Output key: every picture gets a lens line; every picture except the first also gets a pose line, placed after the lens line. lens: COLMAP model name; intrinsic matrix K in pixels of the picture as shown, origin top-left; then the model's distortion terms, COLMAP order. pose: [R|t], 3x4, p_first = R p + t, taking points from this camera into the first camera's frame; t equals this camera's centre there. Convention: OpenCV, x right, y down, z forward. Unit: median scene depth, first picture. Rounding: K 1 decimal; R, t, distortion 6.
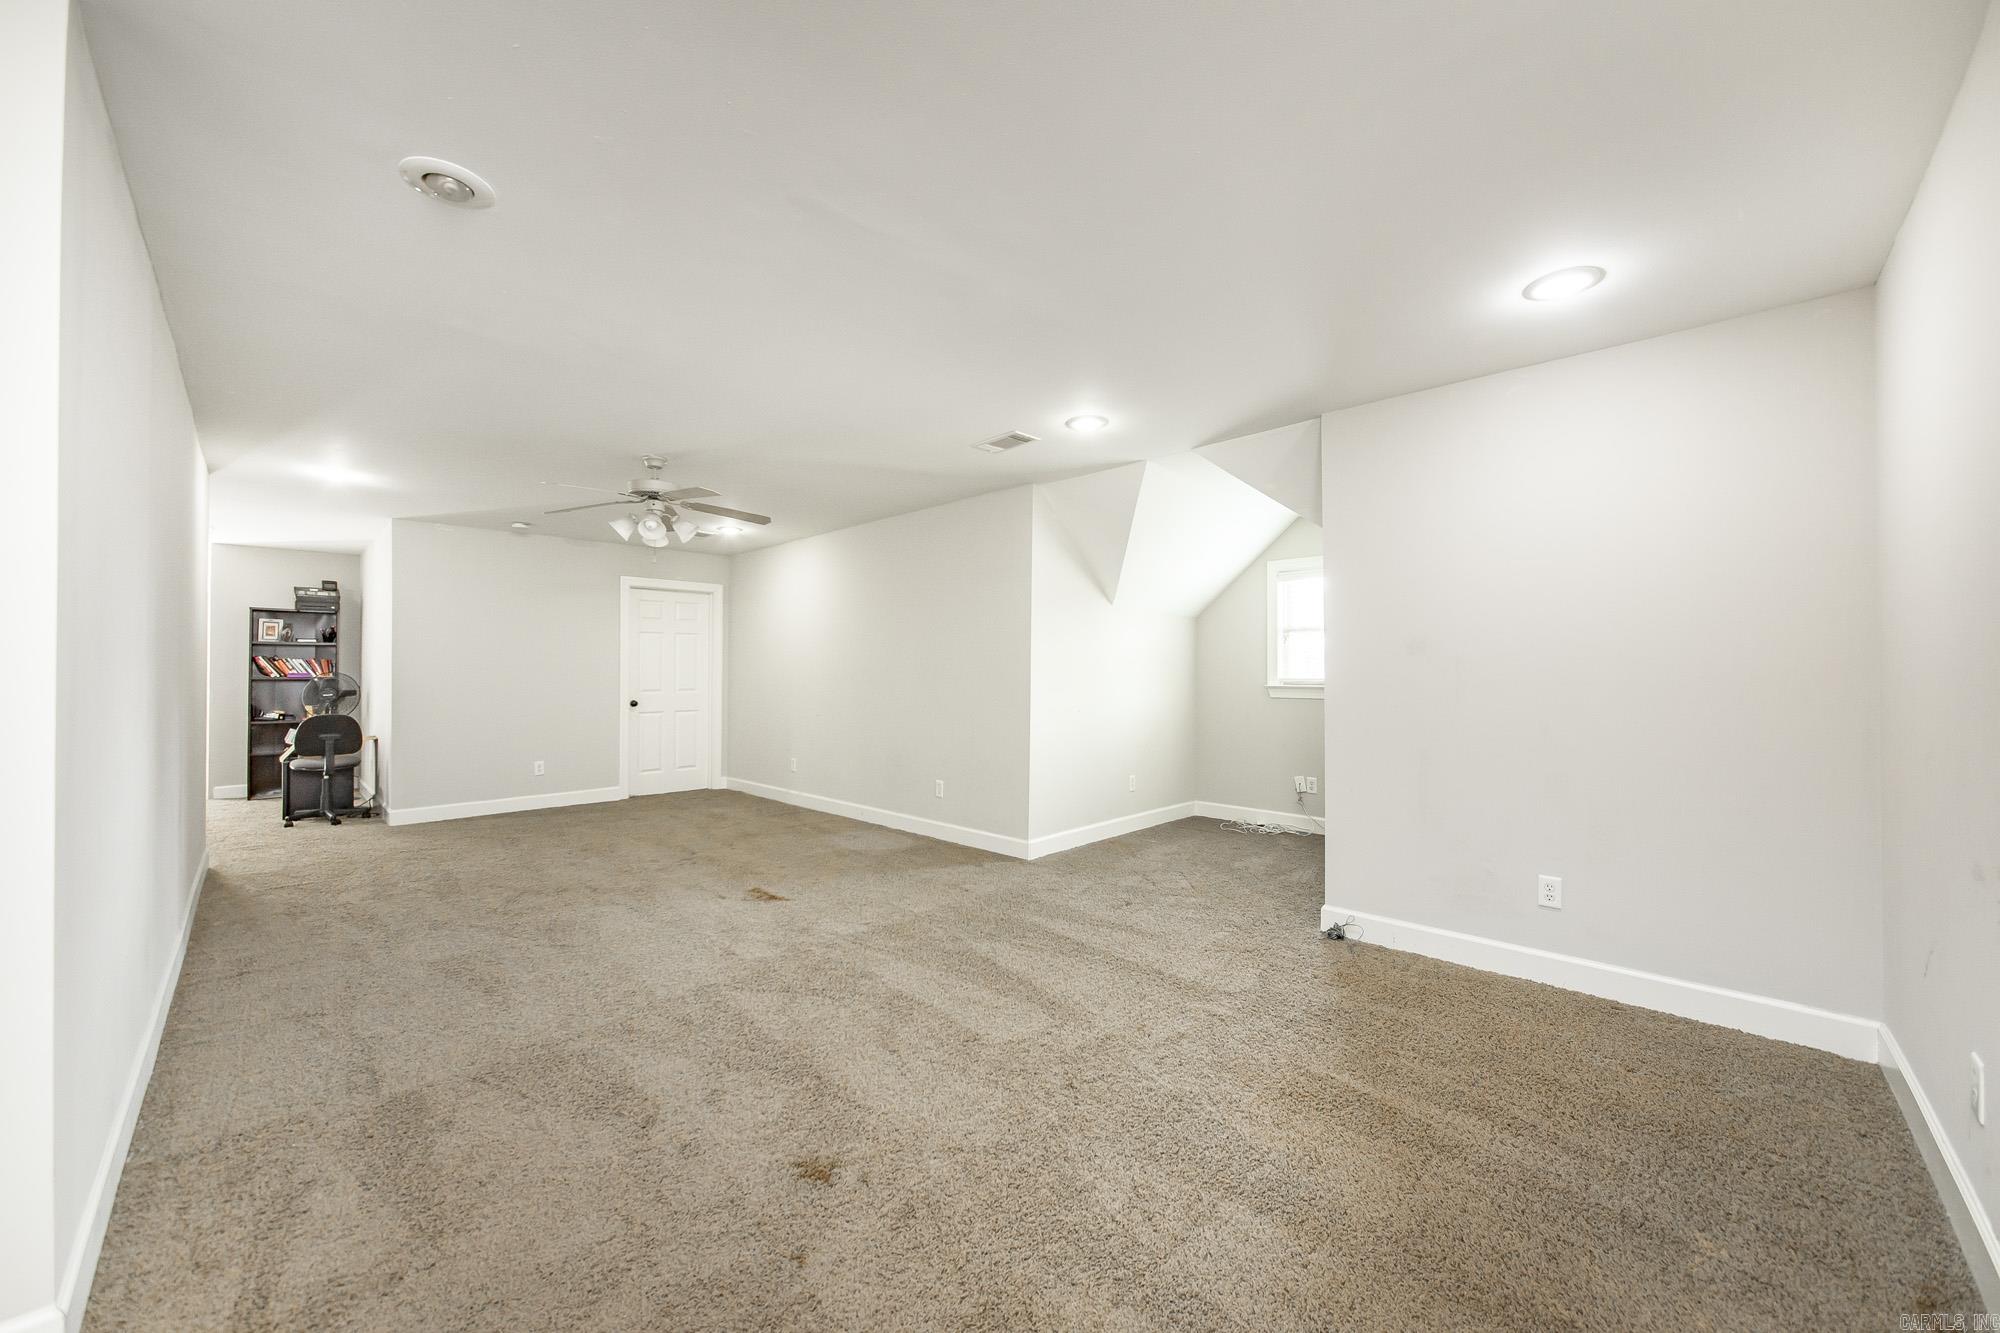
lens RADIAL K [[713.2, 0, 1000.0], [0, 713.2, 666.5], [0, 0, 1]] dist [-0.010496, -0.000082]
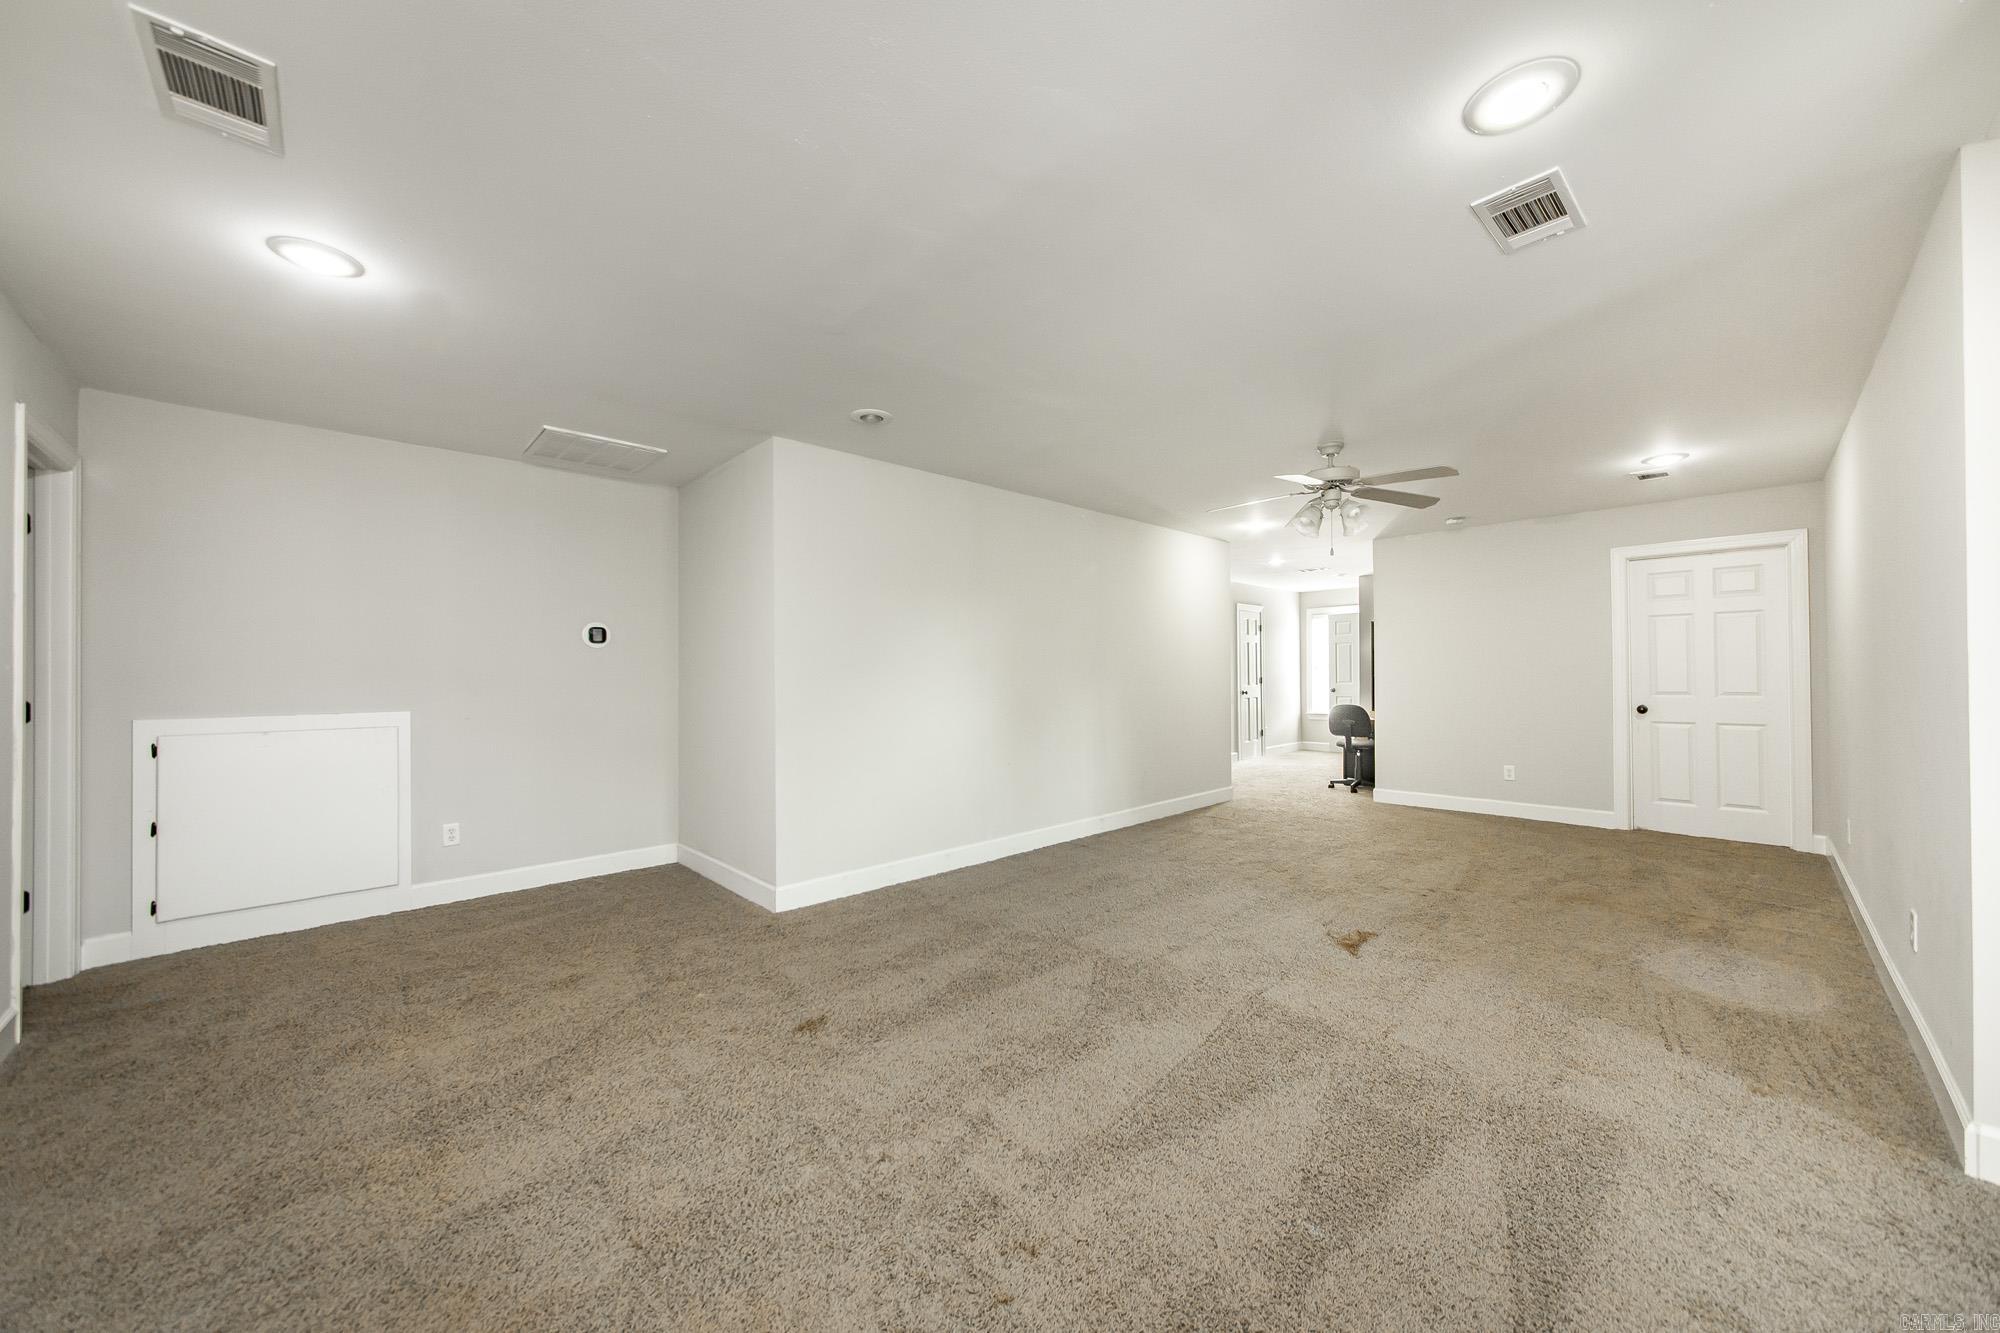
lens RADIAL K [[713.2, 0, 1000.0], [0, 713.2, 666.5], [0, 0, 1]] dist [-0.010496, -0.000082]
pose [[-0.020329, -0.010979, -0.999733, 0.497178], [0.014220, 0.999835, -0.011270, 0.007844], [0.999692, -0.014445, -0.020169, 0.608279]]
